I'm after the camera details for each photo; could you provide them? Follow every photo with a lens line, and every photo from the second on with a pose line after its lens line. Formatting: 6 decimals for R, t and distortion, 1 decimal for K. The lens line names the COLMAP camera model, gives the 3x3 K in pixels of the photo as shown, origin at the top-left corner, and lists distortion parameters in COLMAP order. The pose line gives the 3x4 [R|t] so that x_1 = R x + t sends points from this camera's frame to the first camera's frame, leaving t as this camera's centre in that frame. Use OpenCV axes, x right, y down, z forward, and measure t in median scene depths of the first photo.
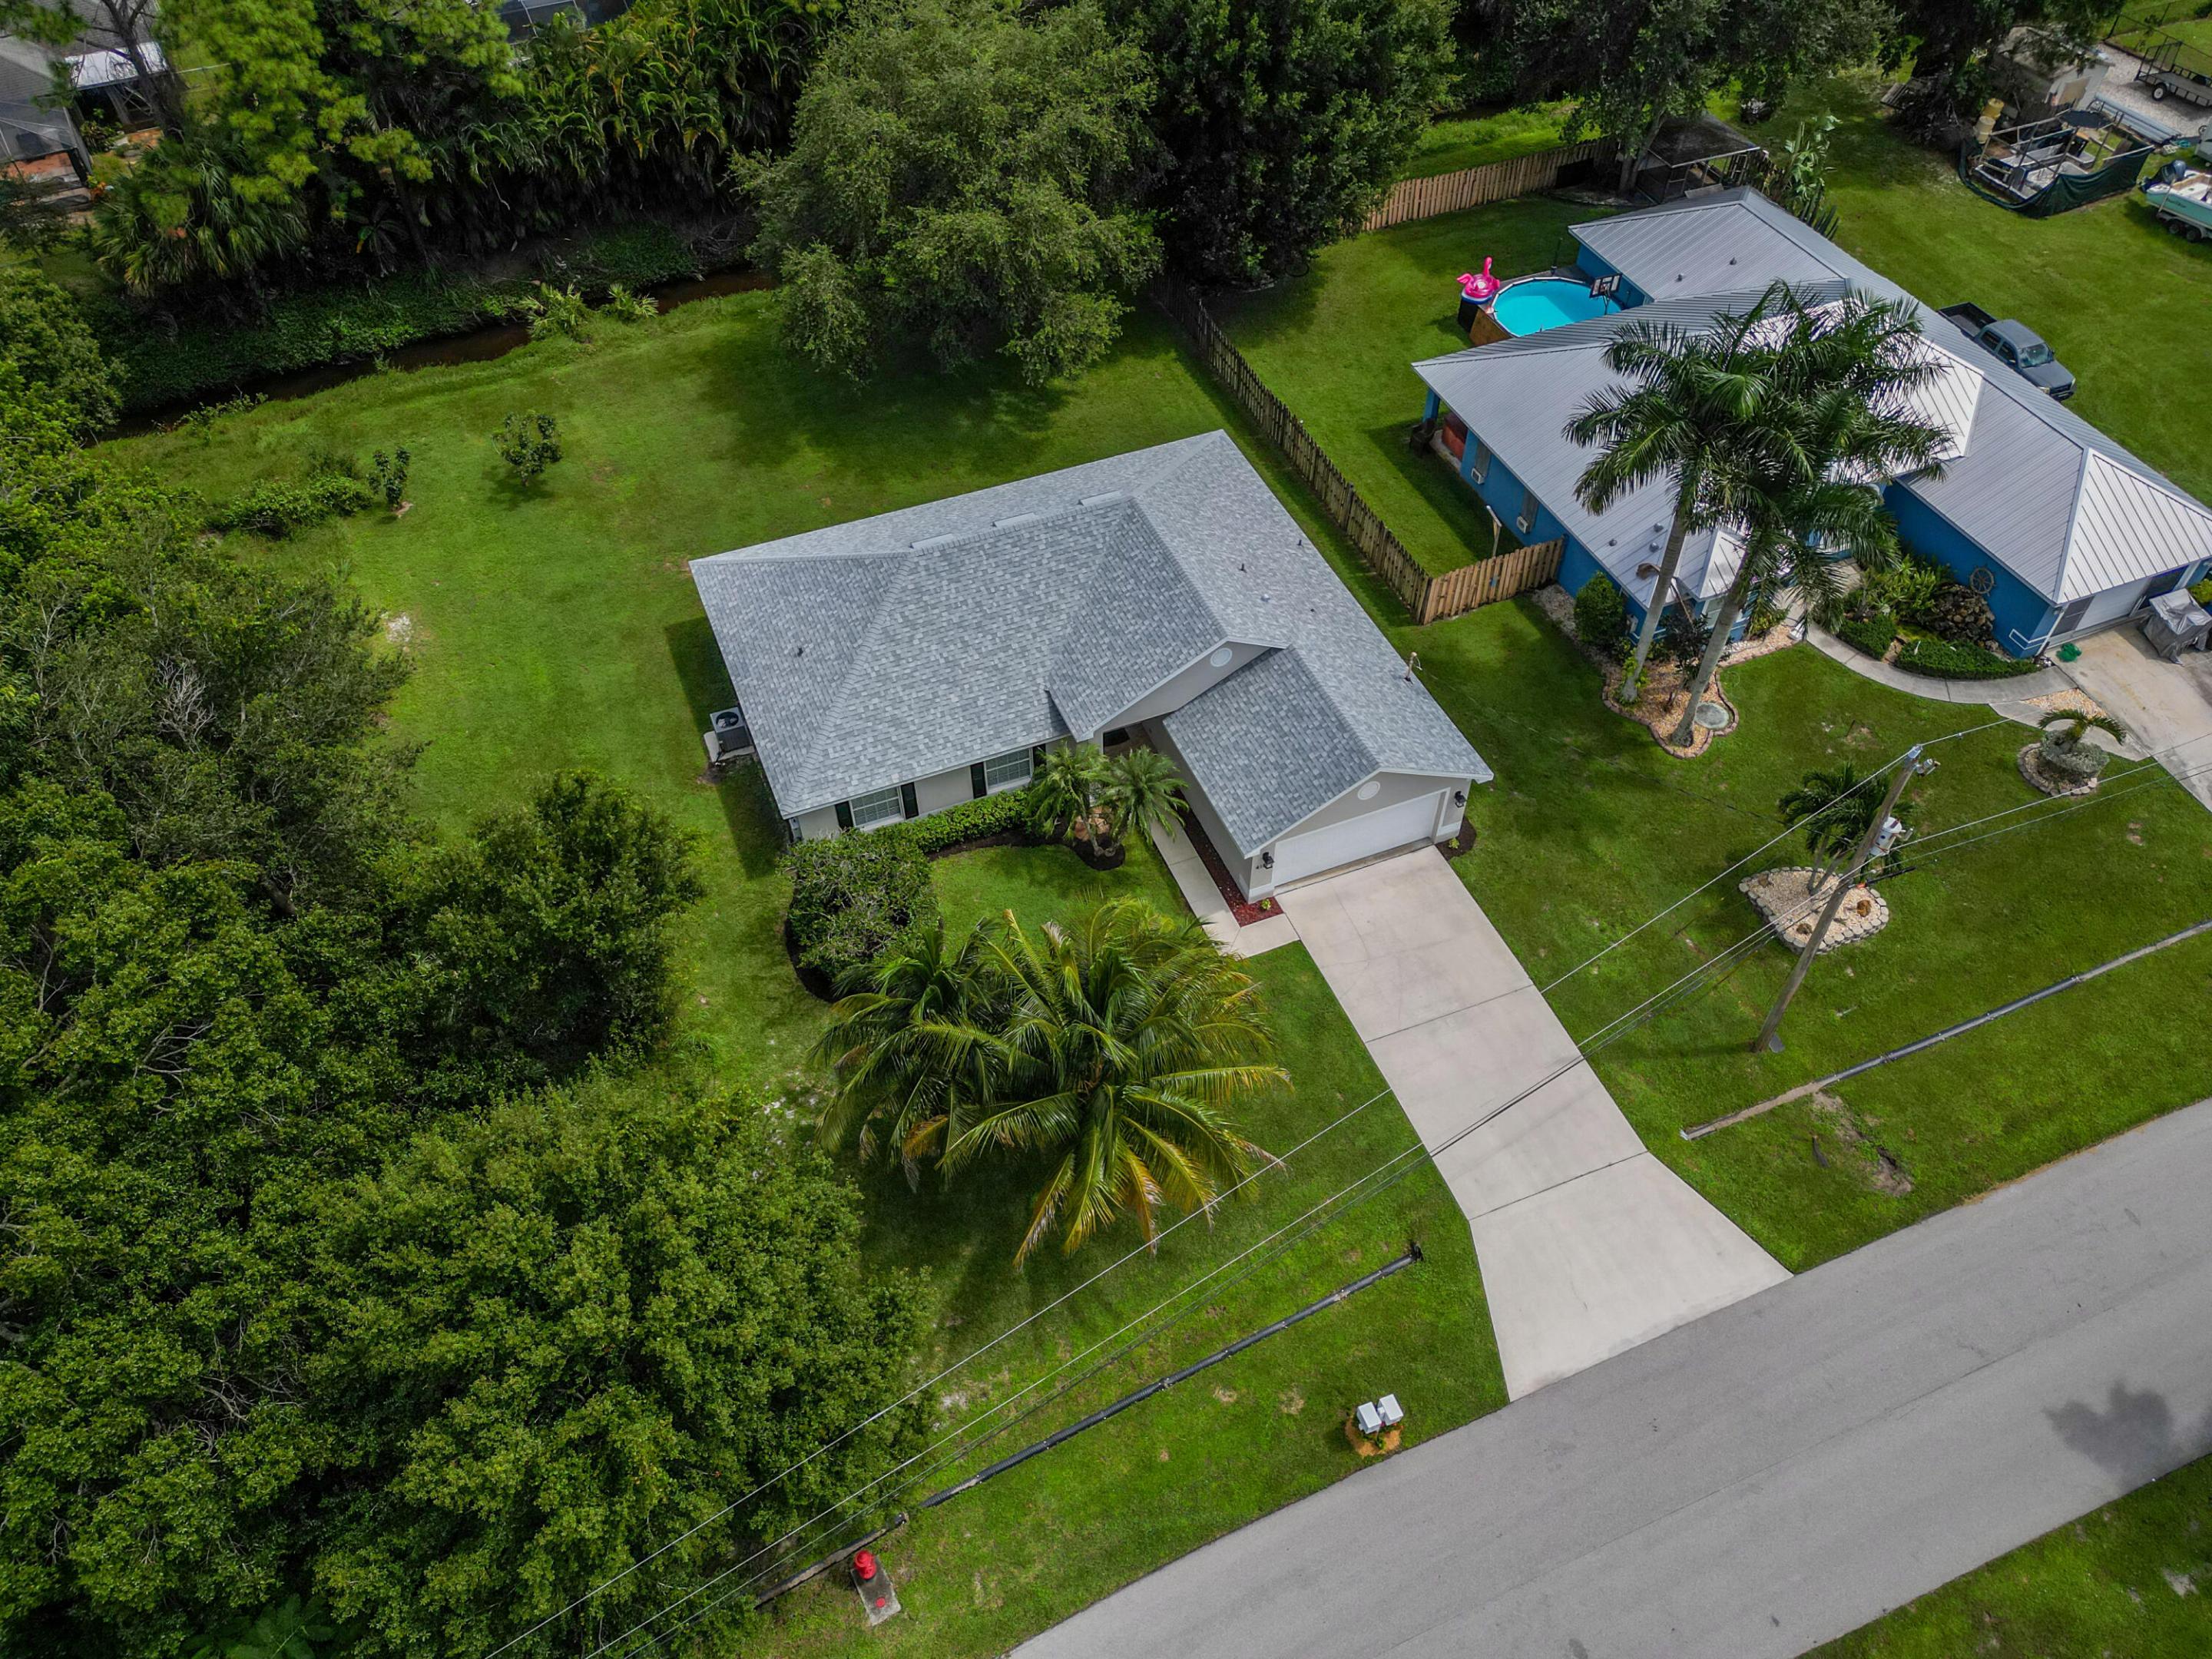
lens RADIAL K [[1558.9, 0, 1114.0], [0, 1558.9, 828.5], [0, 0, 1]] dist [0.037718, -0.034298]
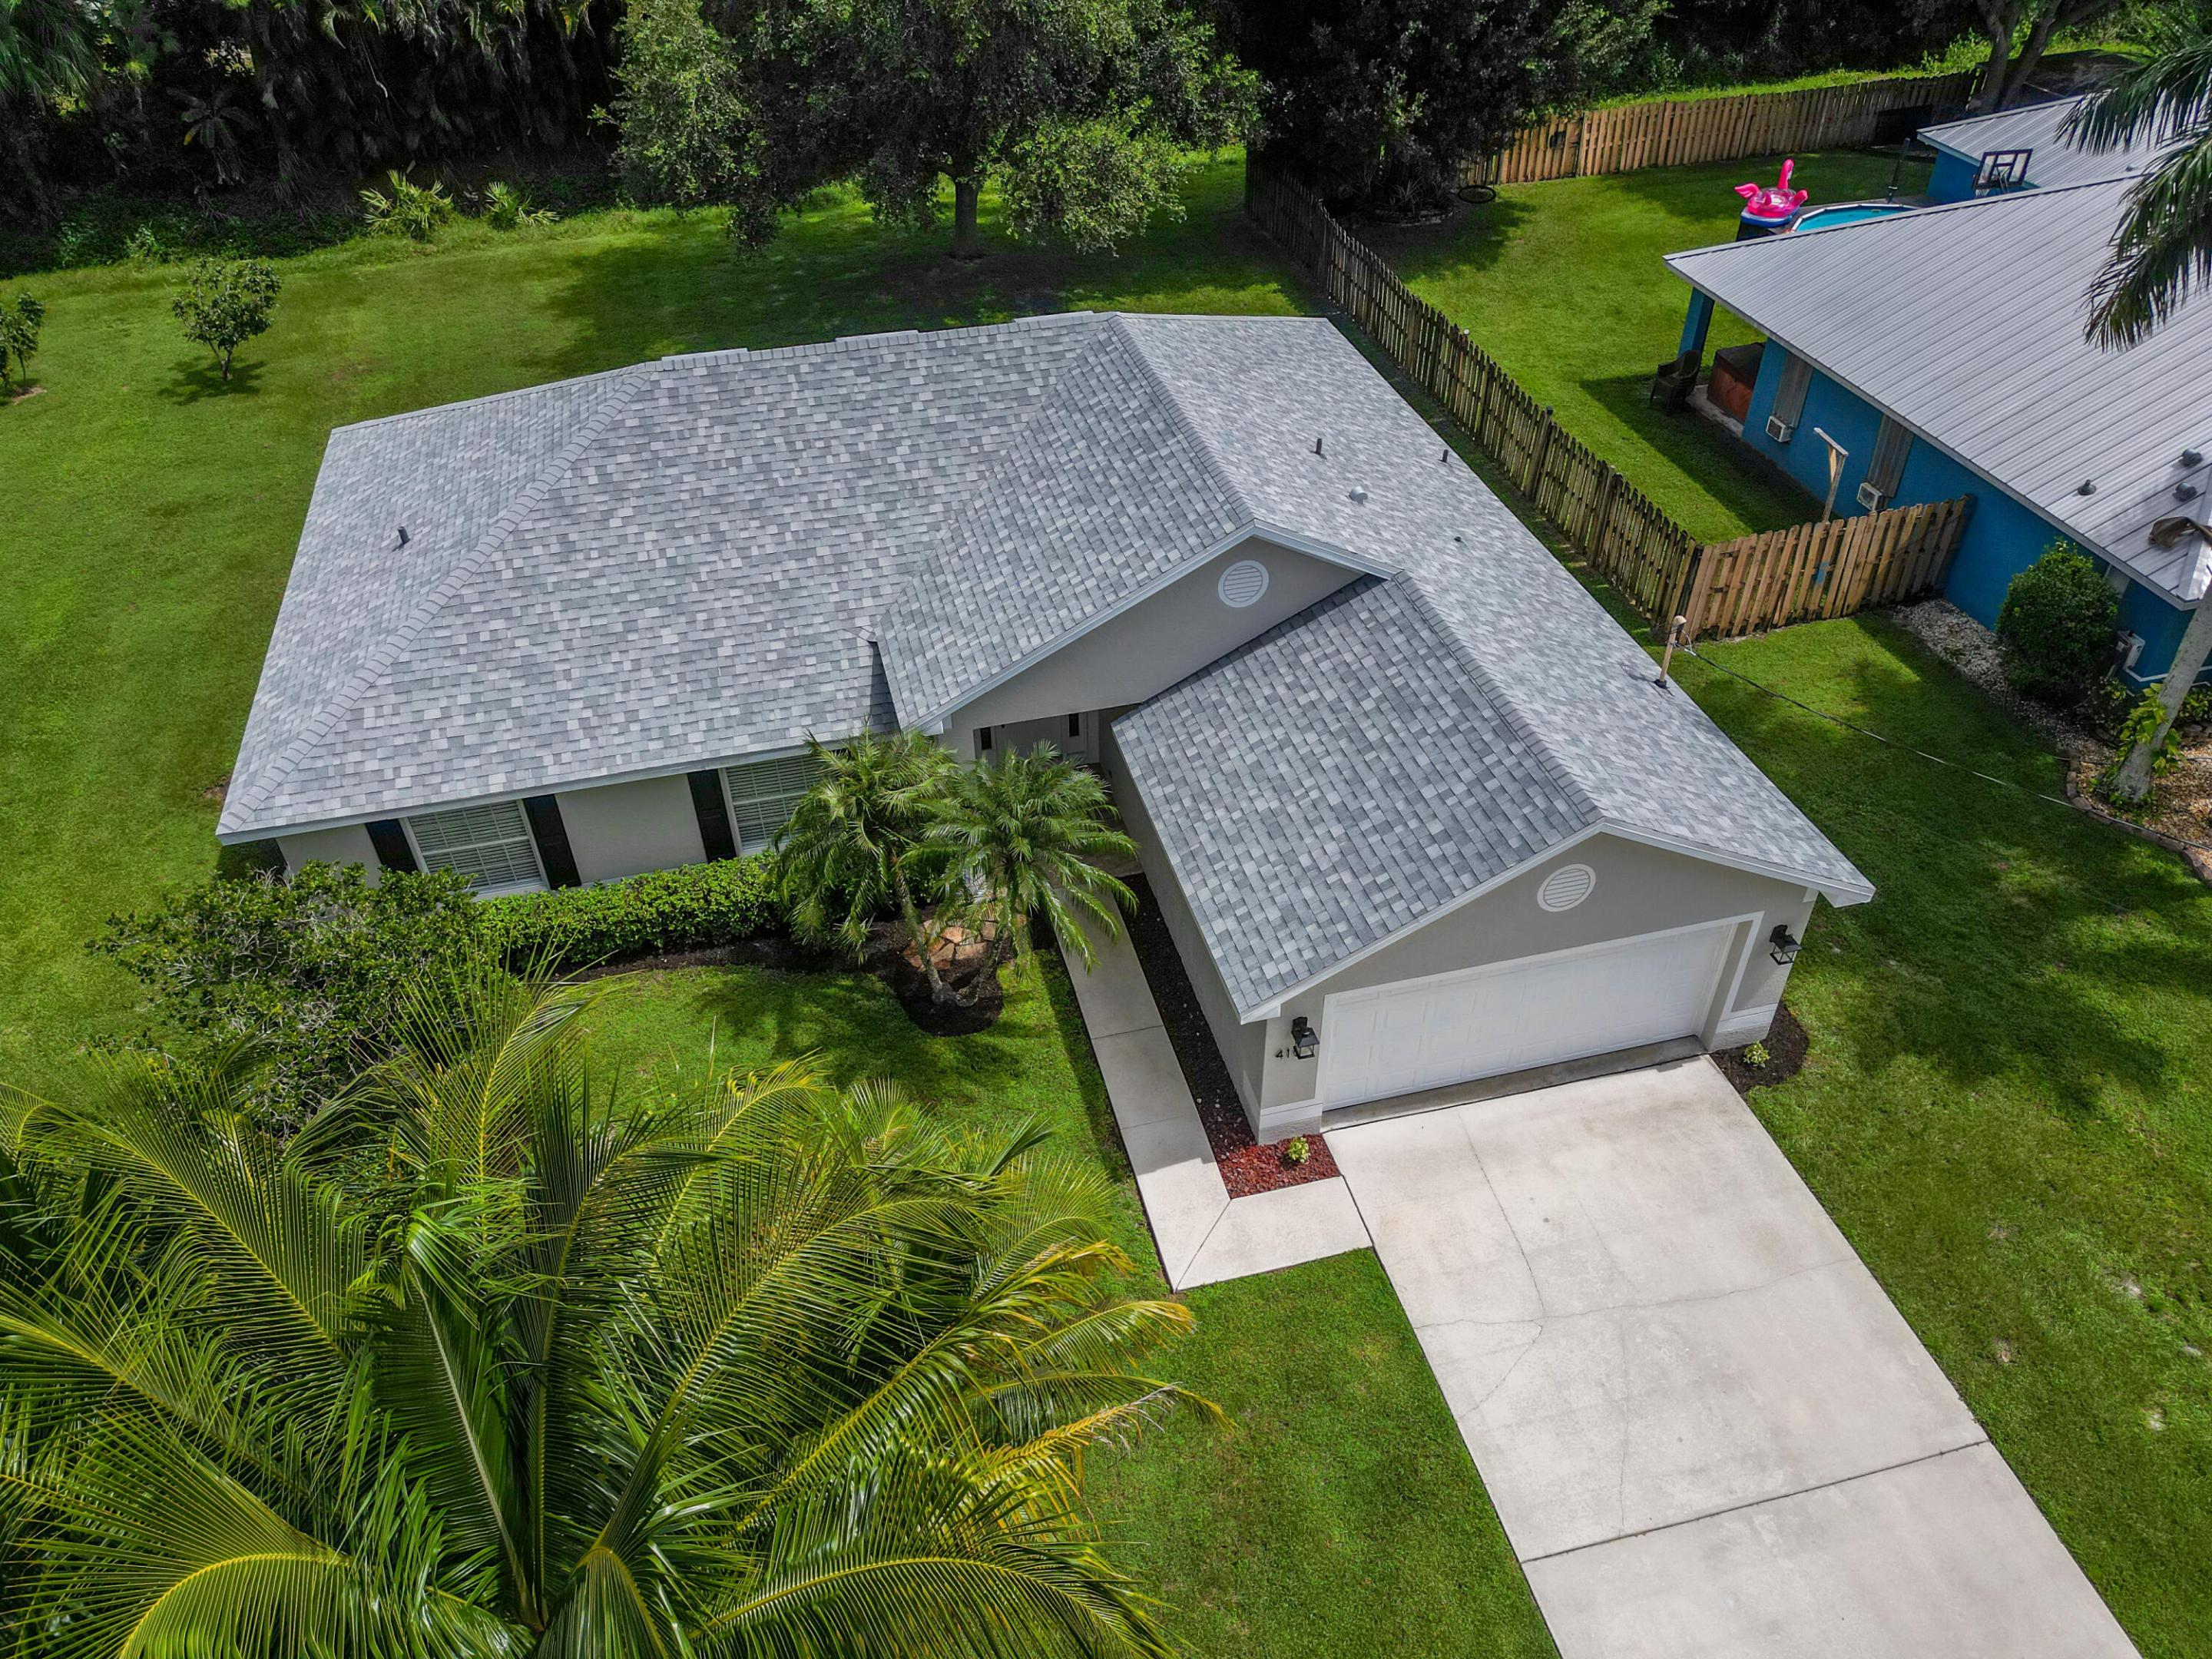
lens RADIAL K [[1558.9, 0, 1118.2], [0, 1558.9, 830.1], [0, 0, 1]] dist [0.037718, -0.034298]
pose [[0.991127, 0.081565, -0.104953, 0.083827], [-0.097440, 0.982889, -0.156316, 0.033433], [0.090408, 0.165156, 0.982115, 0.551415]]
